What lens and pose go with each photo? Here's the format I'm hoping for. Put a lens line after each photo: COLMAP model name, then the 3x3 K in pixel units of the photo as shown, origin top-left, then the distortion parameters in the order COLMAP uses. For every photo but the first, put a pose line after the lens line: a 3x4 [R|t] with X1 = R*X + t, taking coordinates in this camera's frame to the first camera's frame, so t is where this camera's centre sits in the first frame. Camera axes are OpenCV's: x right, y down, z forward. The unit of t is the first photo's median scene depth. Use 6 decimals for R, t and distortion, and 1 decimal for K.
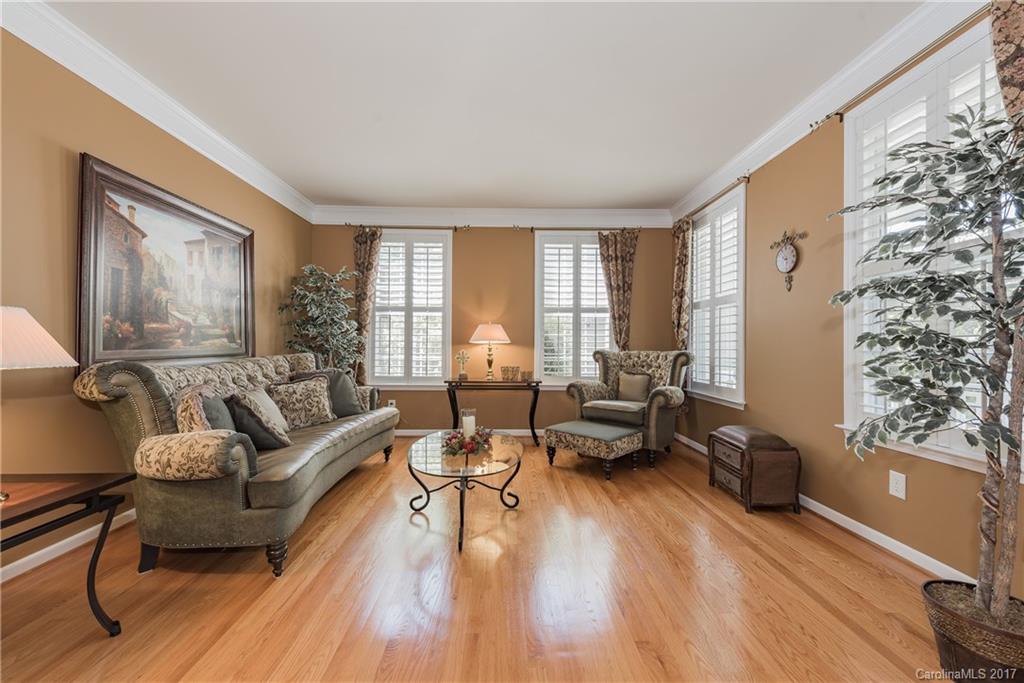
lens RADIAL K [[408.0, 0, 511.9], [0, 408.0, 343.0], [0, 0, 1]] dist [-0.007562, -0.000716]
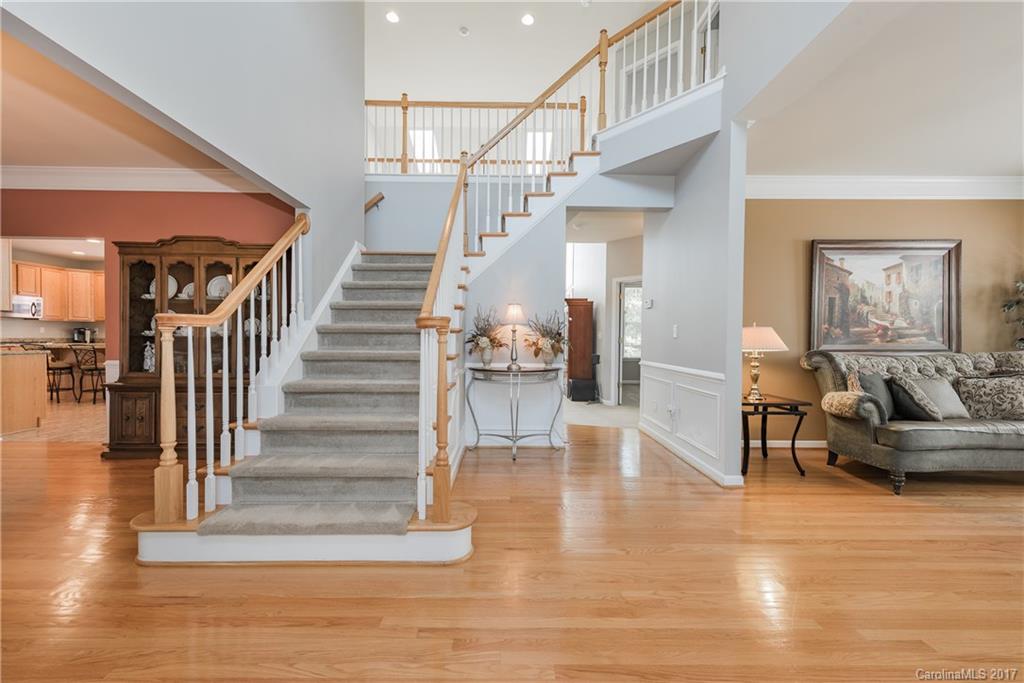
lens RADIAL K [[408.0, 0, 510.1], [0, 408.0, 340.9], [0, 0, 1]] dist [-0.007562, -0.000716]
pose [[-0.018710, 0.007882, -0.999794, 0.675569], [-0.000335, 0.999969, 0.007890, -0.009833], [0.999825, 0.000483, -0.018707, -0.295380]]
